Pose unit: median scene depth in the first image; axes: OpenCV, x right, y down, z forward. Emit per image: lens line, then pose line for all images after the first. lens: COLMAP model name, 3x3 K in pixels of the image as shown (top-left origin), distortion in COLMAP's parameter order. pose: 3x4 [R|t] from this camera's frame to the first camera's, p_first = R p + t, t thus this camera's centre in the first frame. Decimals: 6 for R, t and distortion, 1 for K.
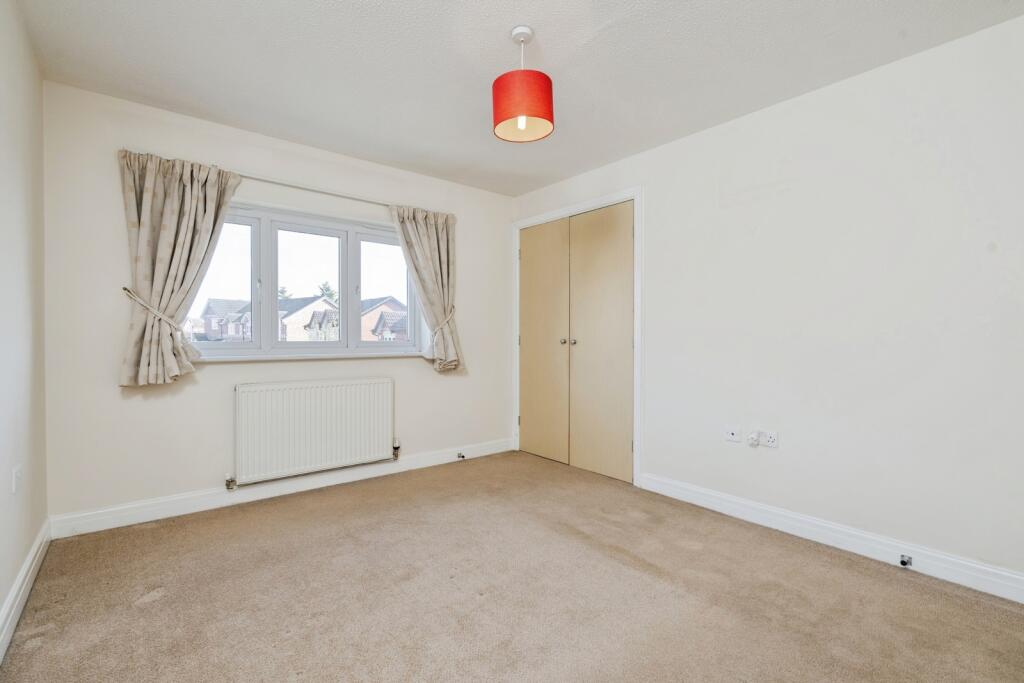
lens RADIAL K [[468.3, 0, 509.4], [0, 468.3, 341.3], [0, 0, 1]] dist [-0.005519, -0.000397]
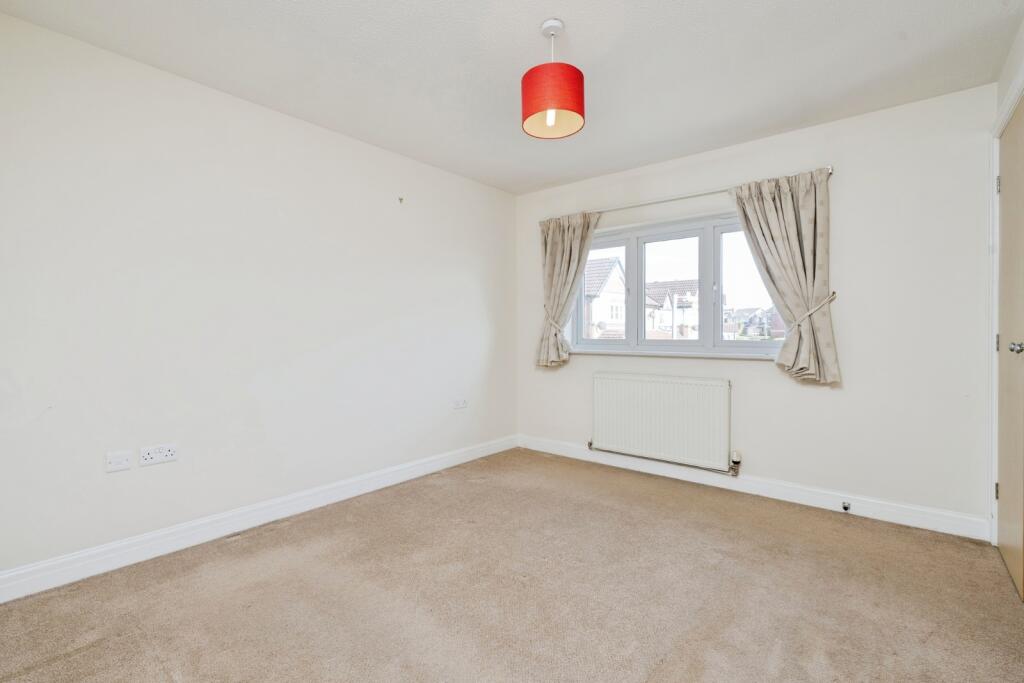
lens RADIAL K [[468.3, 0, 515.4], [0, 468.3, 336.2], [0, 0, 1]] dist [-0.005519, -0.000397]
pose [[0.192823, 0.001884, -0.981232, 0.626089], [-0.011167, 0.999938, -0.000274, -0.004476], [0.981170, 0.011010, 0.192832, 0.491909]]
